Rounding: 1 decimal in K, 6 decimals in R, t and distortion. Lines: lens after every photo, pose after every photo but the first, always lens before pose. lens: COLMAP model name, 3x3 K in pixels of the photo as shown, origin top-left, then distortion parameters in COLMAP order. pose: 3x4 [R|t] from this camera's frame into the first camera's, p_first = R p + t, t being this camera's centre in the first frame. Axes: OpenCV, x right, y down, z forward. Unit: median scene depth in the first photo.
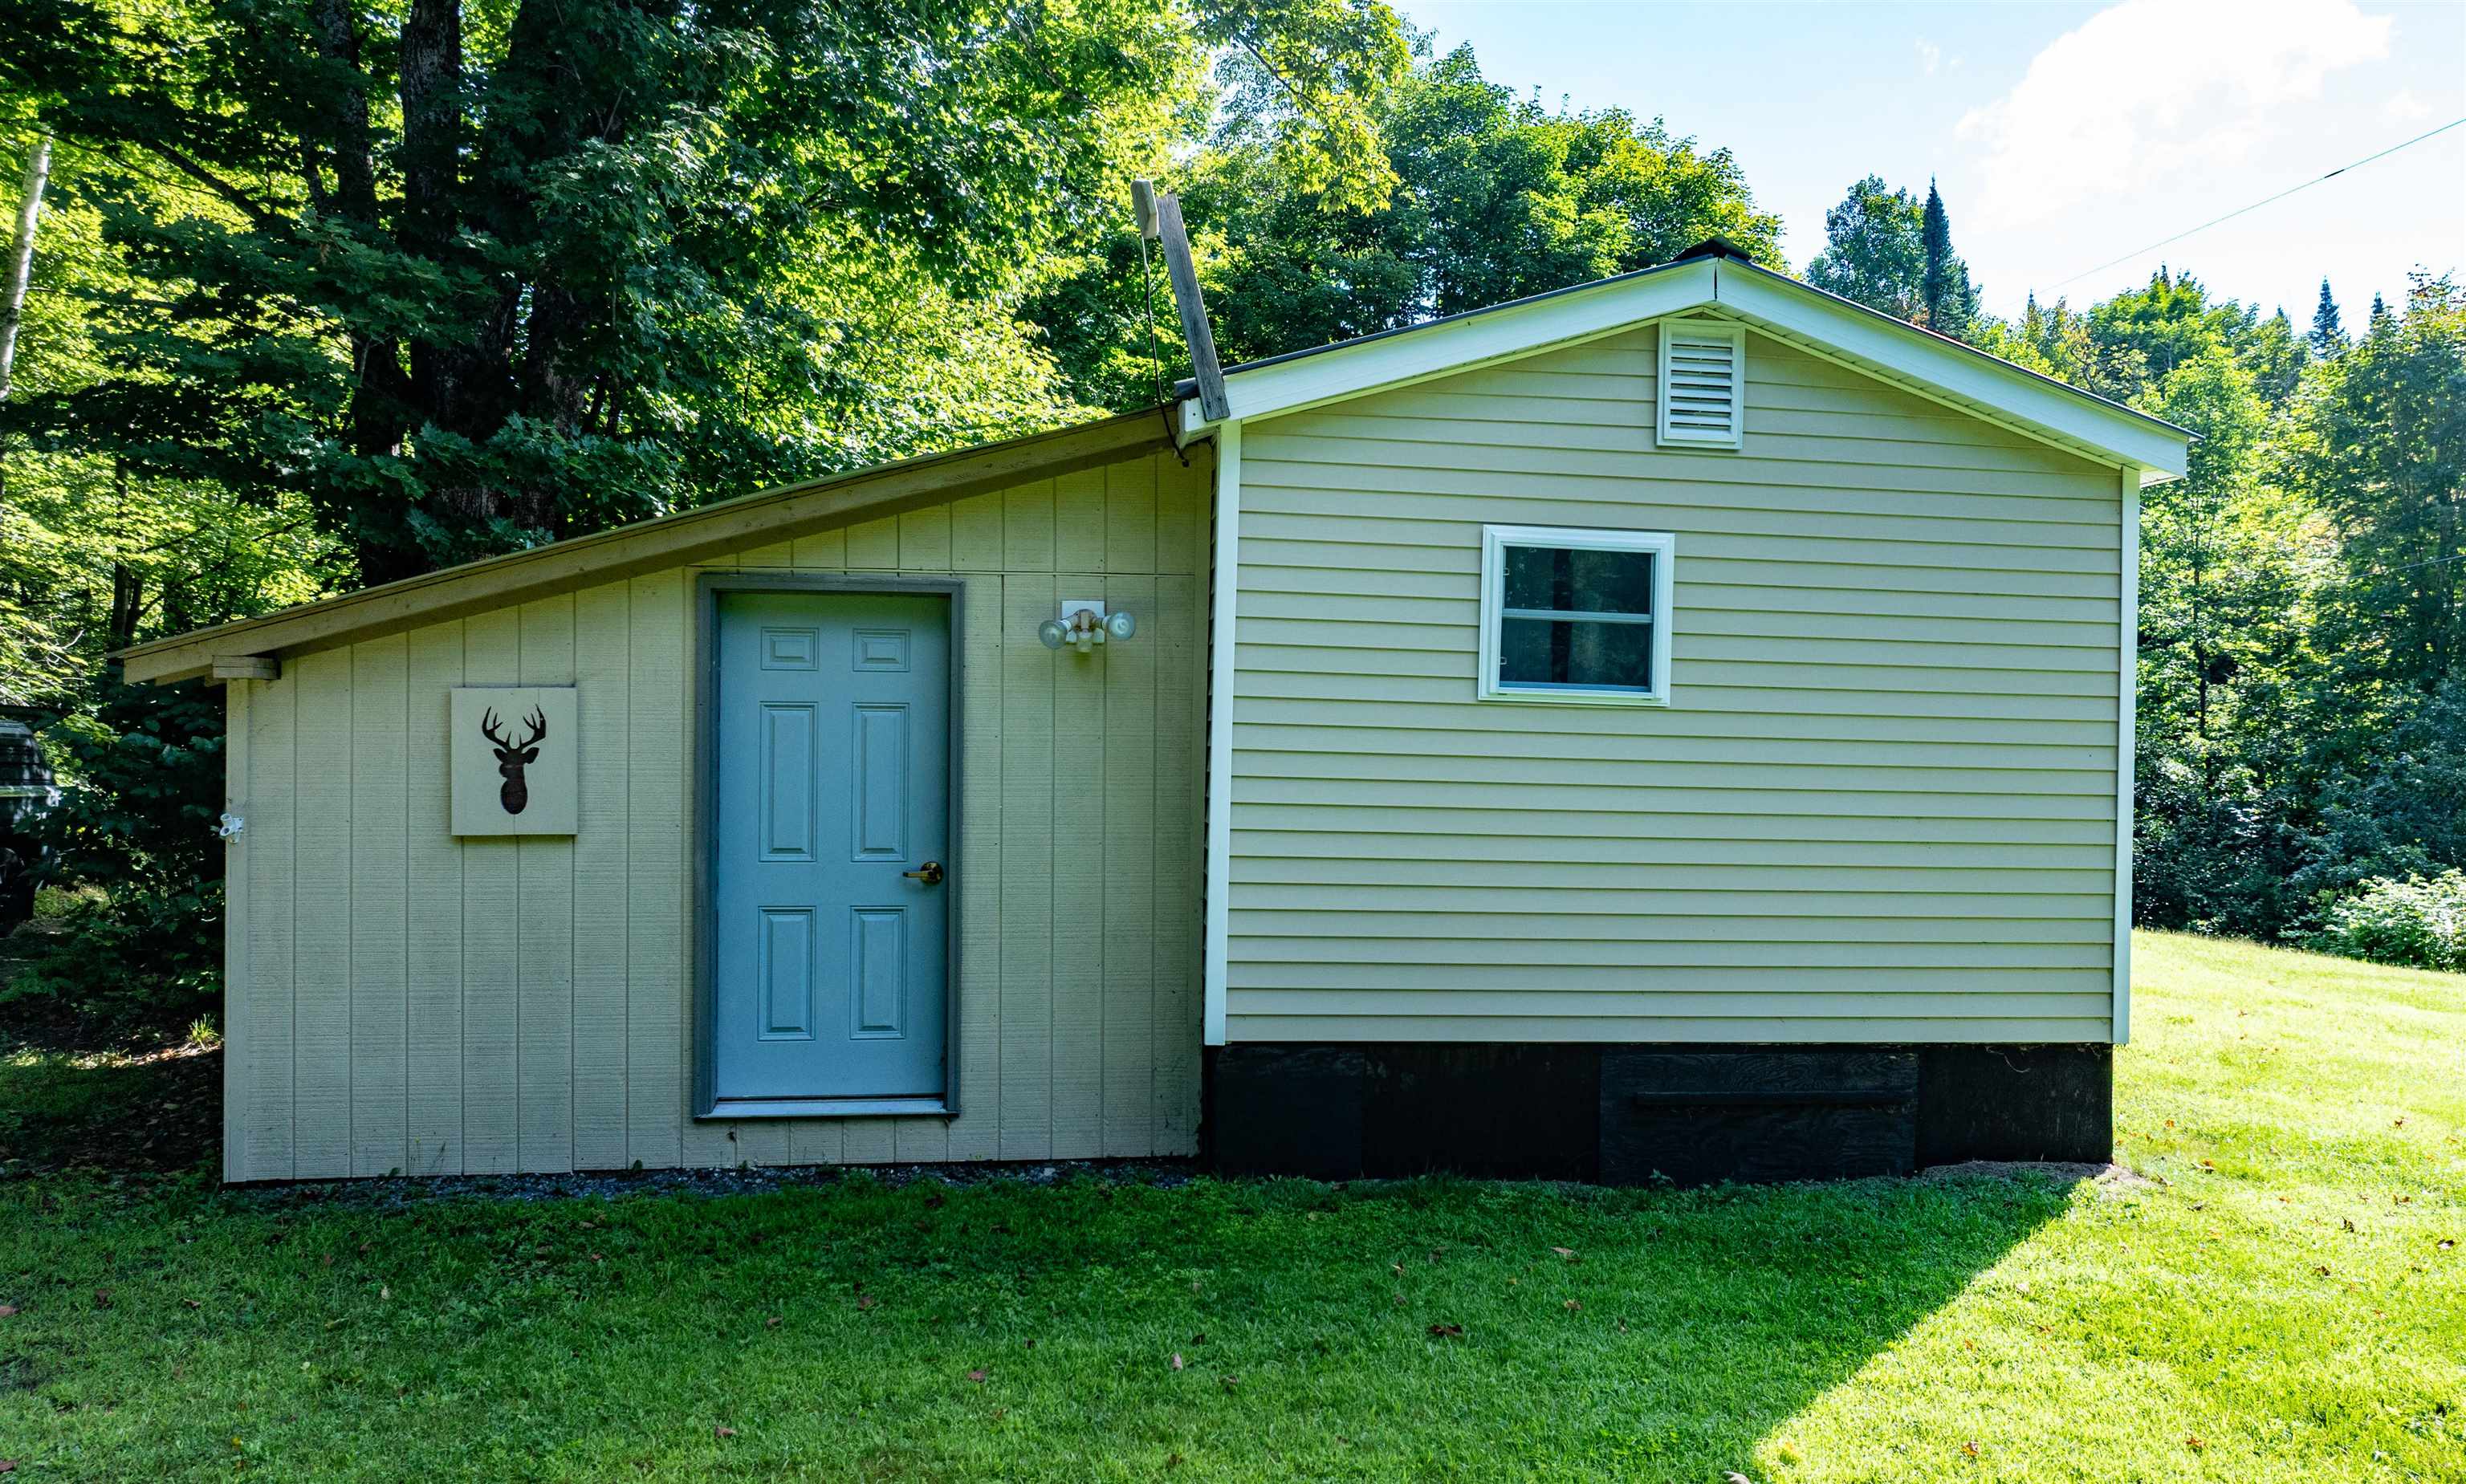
lens RADIAL K [[1797.4, 0, 1233.0], [0, 1797.4, 742.0], [0, 0, 1]] dist [-0.001184, -0.000795]
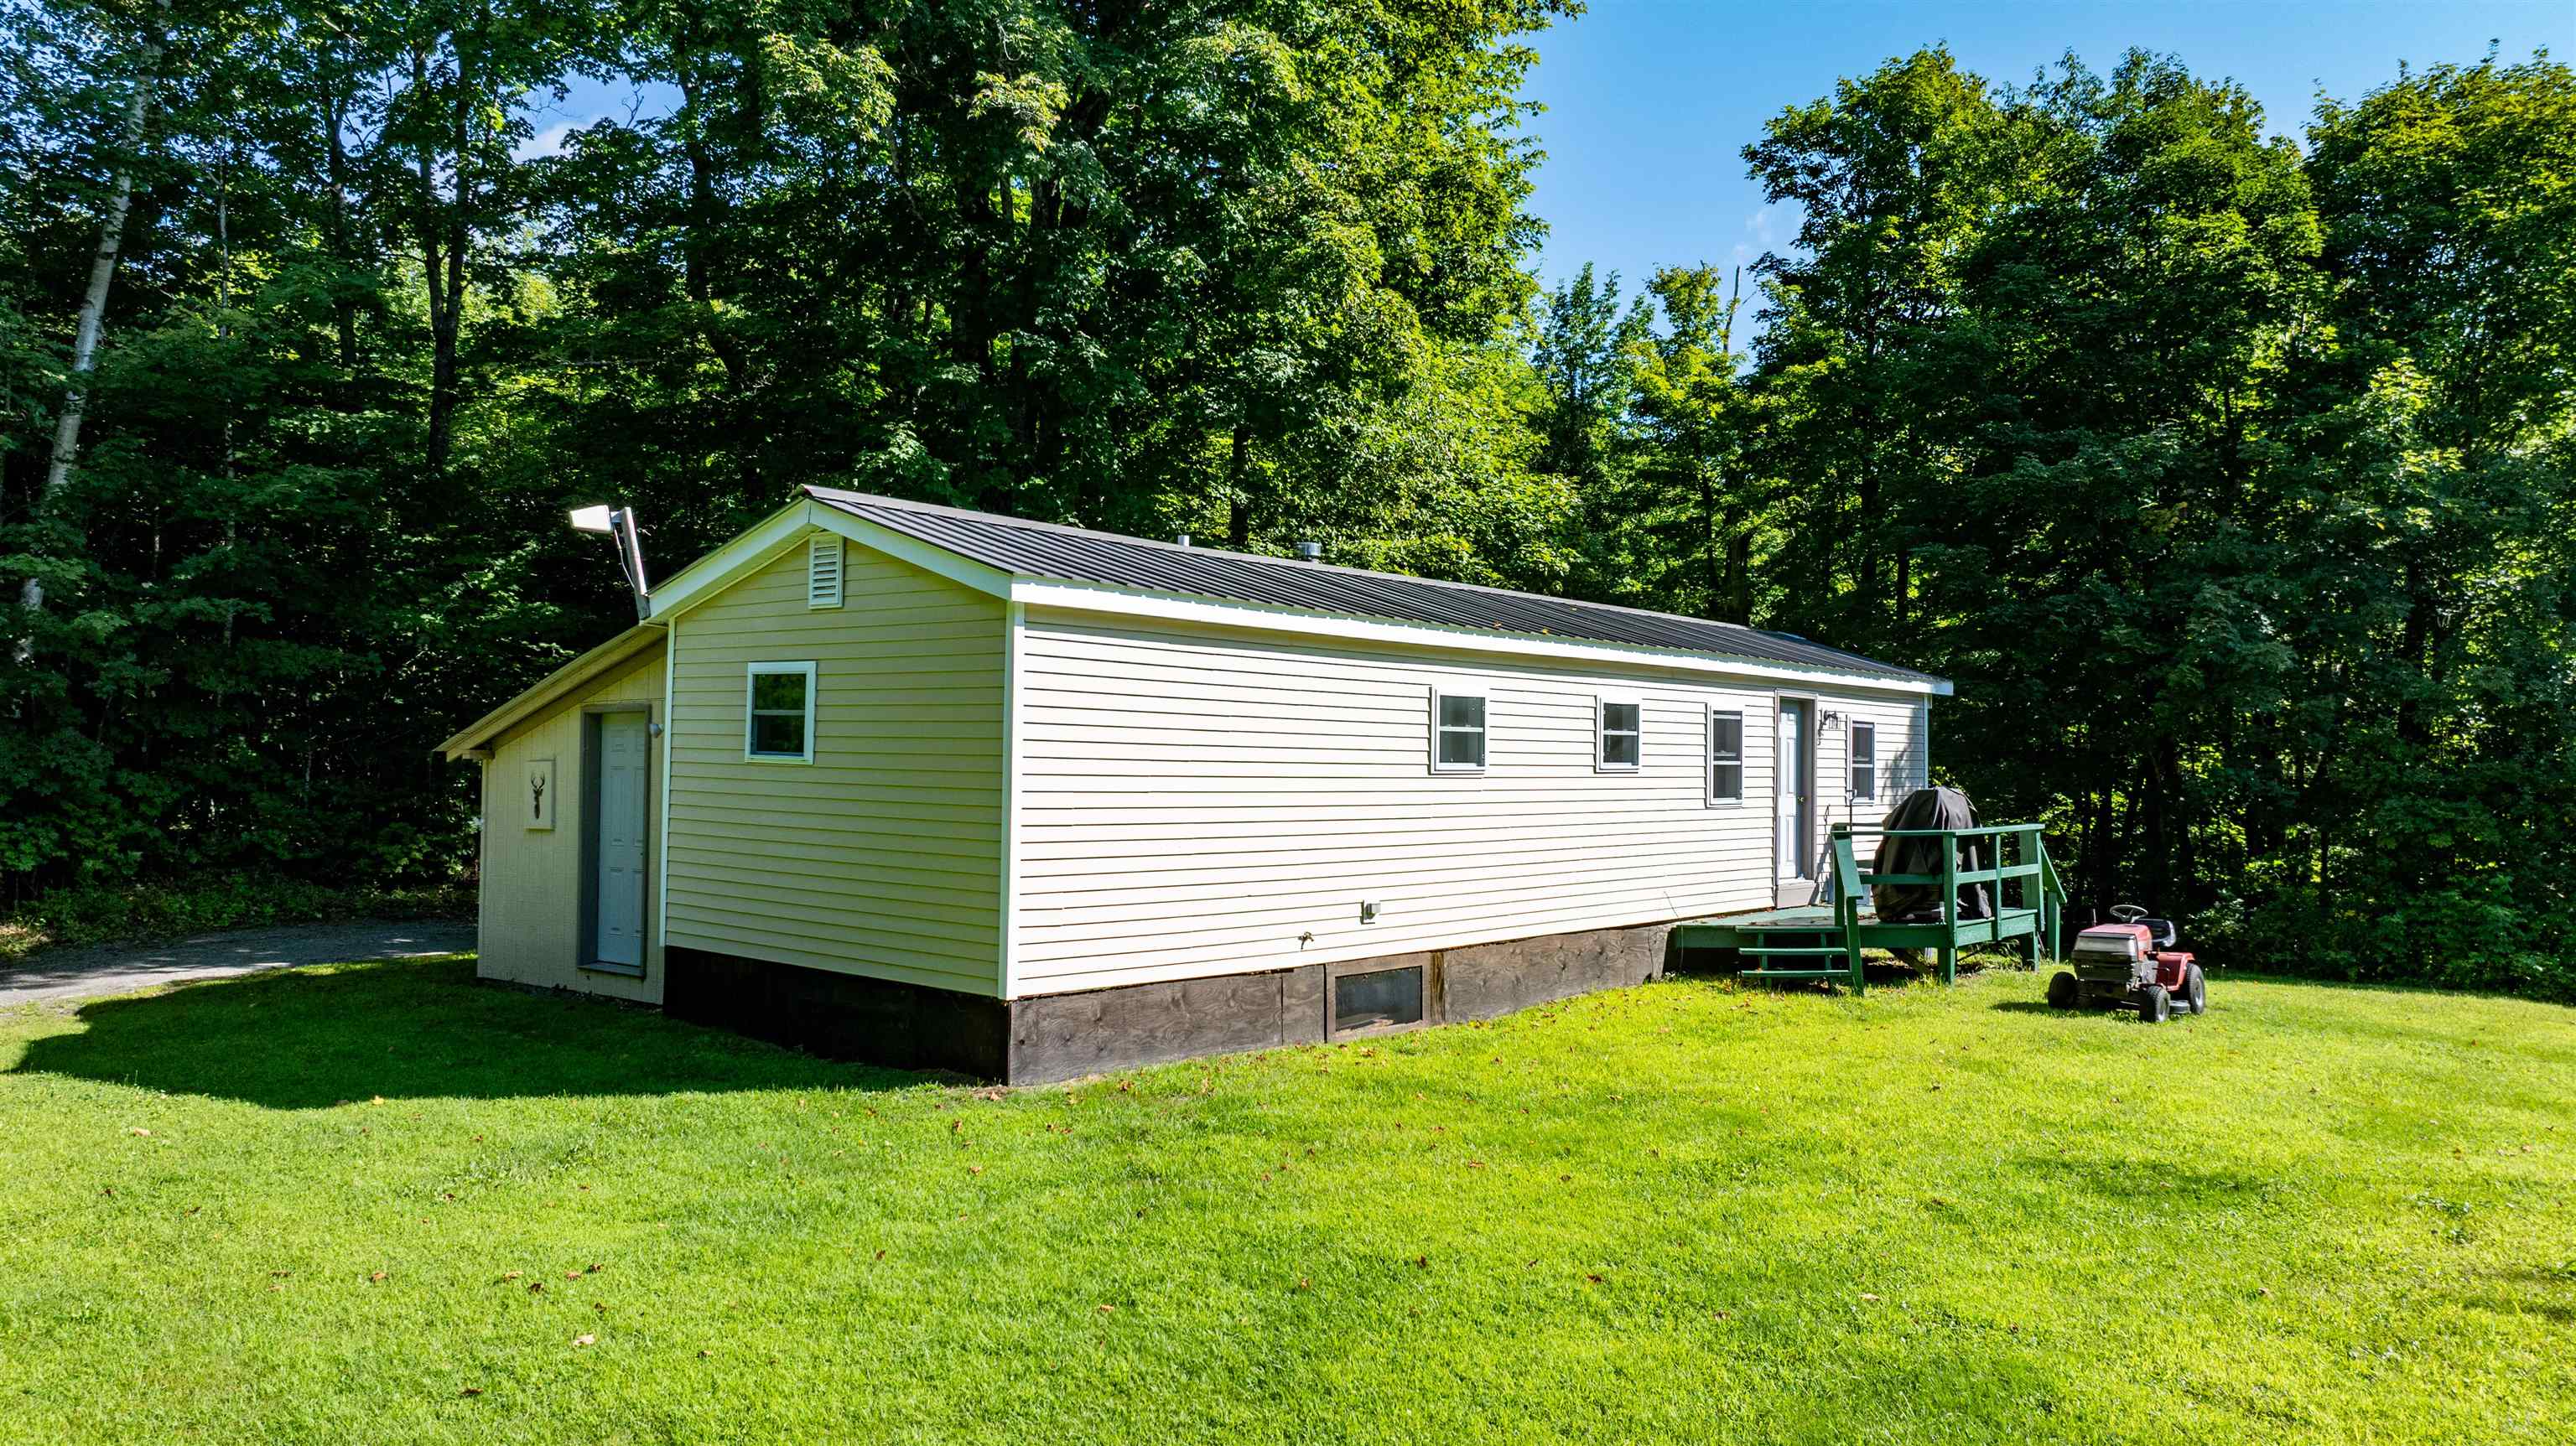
lens RADIAL K [[1804.2, 0, 1288.0], [0, 1804.2, 723.0], [0, 0, 1]] dist [-0.026238, 0.002245]
pose [[0.659287, -0.028369, -0.751356, 1.797981], [-0.010849, 0.998825, -0.047232, 0.015934], [0.751813, 0.039291, 0.658205, 0.231174]]
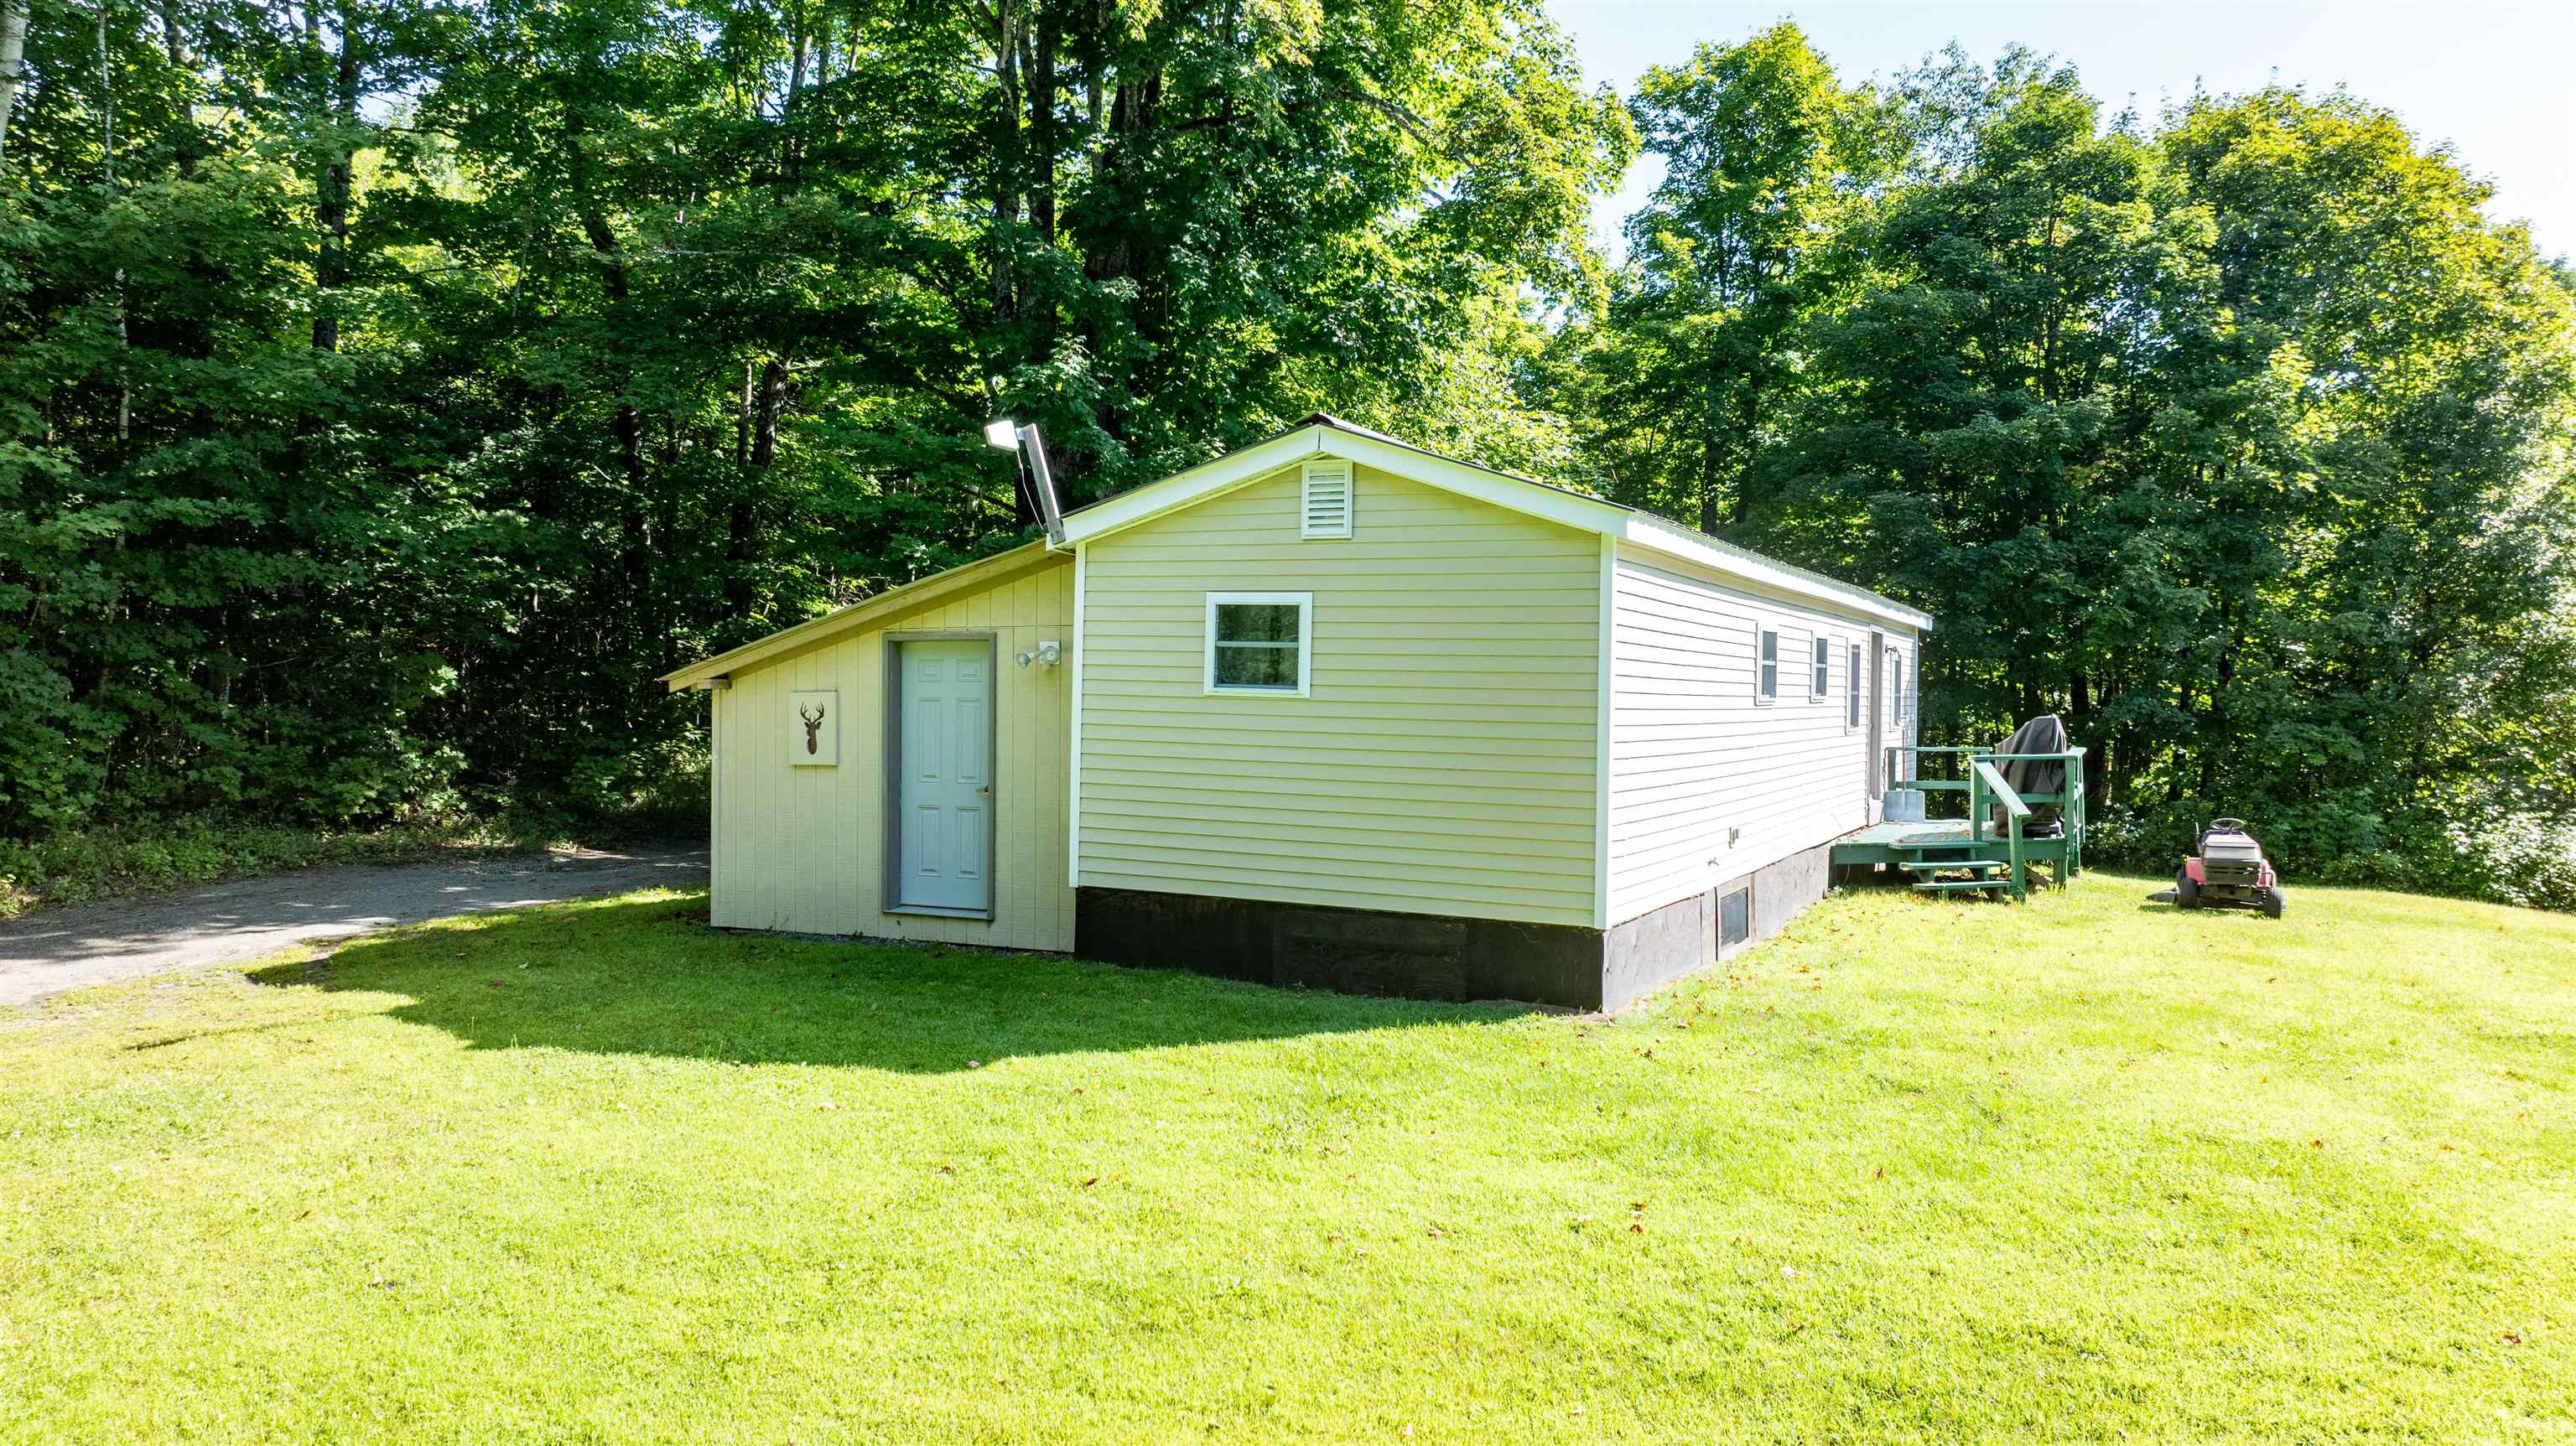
lens RADIAL K [[1804.2, 0, 1288.0], [0, 1804.2, 723.0], [0, 0, 1]] dist [-0.026238, 0.002245]
pose [[0.823702, 0.002138, -0.567019, 1.162249], [-0.006467, 0.999963, -0.005625, 0.012334], [0.566986, 0.008301, 0.823686, -0.364202]]
